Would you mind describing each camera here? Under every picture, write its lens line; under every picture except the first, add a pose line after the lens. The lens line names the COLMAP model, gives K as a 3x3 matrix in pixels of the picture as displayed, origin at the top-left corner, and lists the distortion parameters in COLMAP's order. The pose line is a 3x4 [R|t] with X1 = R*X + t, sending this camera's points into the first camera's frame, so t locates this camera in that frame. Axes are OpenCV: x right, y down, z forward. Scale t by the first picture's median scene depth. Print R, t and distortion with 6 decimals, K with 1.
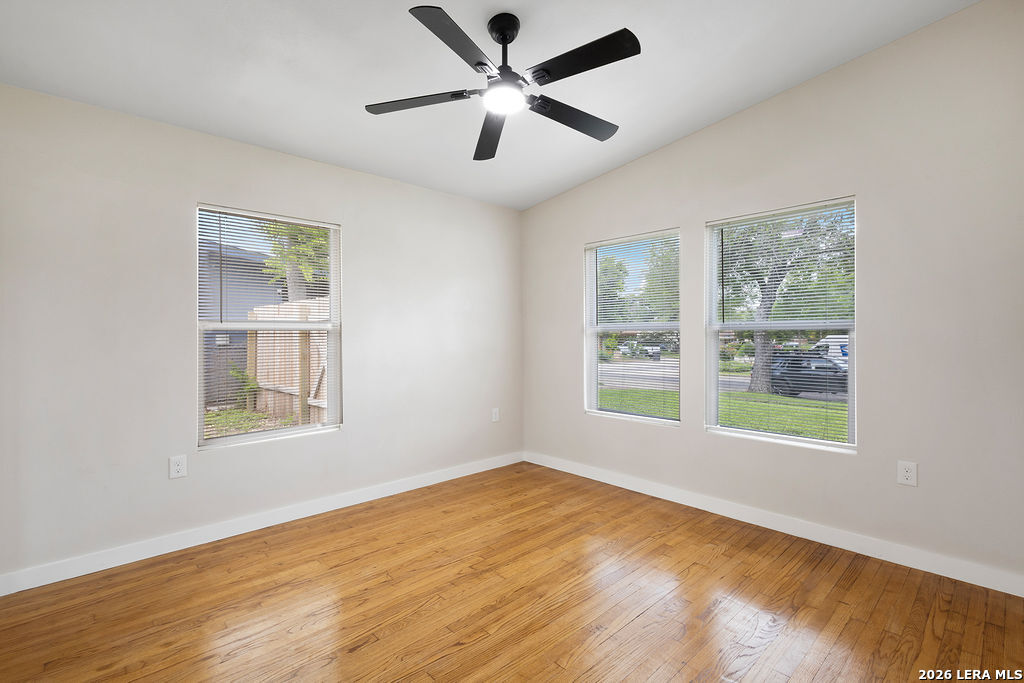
lens RADIAL K [[477.2, 0, 508.2], [0, 477.2, 340.6], [0, 0, 1]] dist [0.011720, -0.000177]
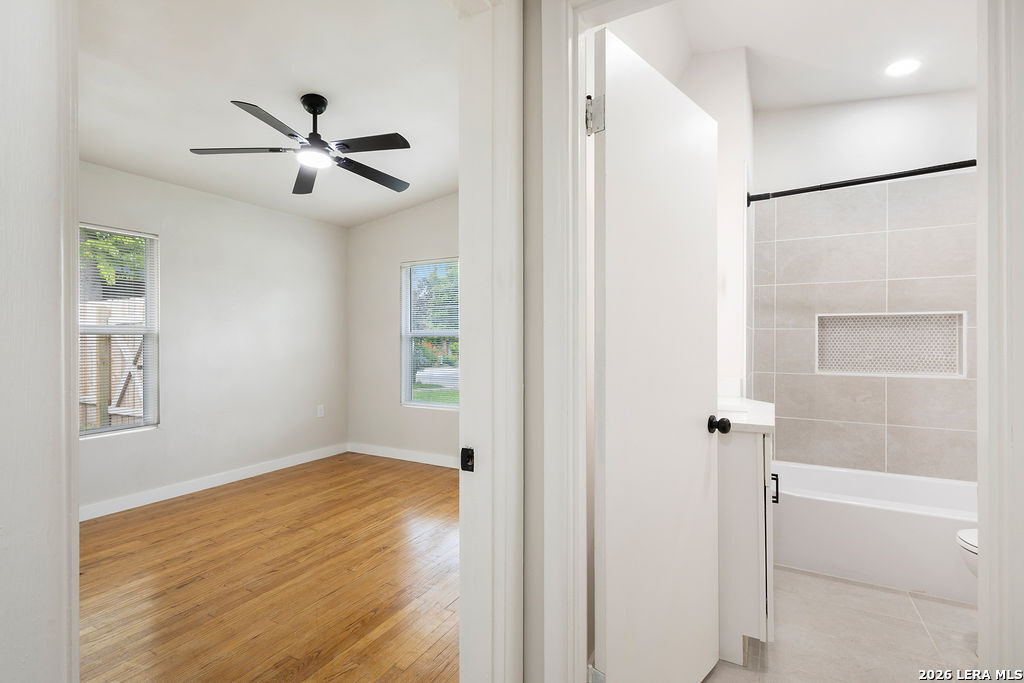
lens RADIAL K [[477.2, 0, 508.2], [0, 477.2, 340.6], [0, 0, 1]] dist [0.011720, -0.000177]
pose [[0.950186, -0.000502, 0.311684, 0.066557], [0.003014, 0.999967, -0.007577, 0.002302], [-0.311670, 0.008139, 0.950156, -0.310414]]
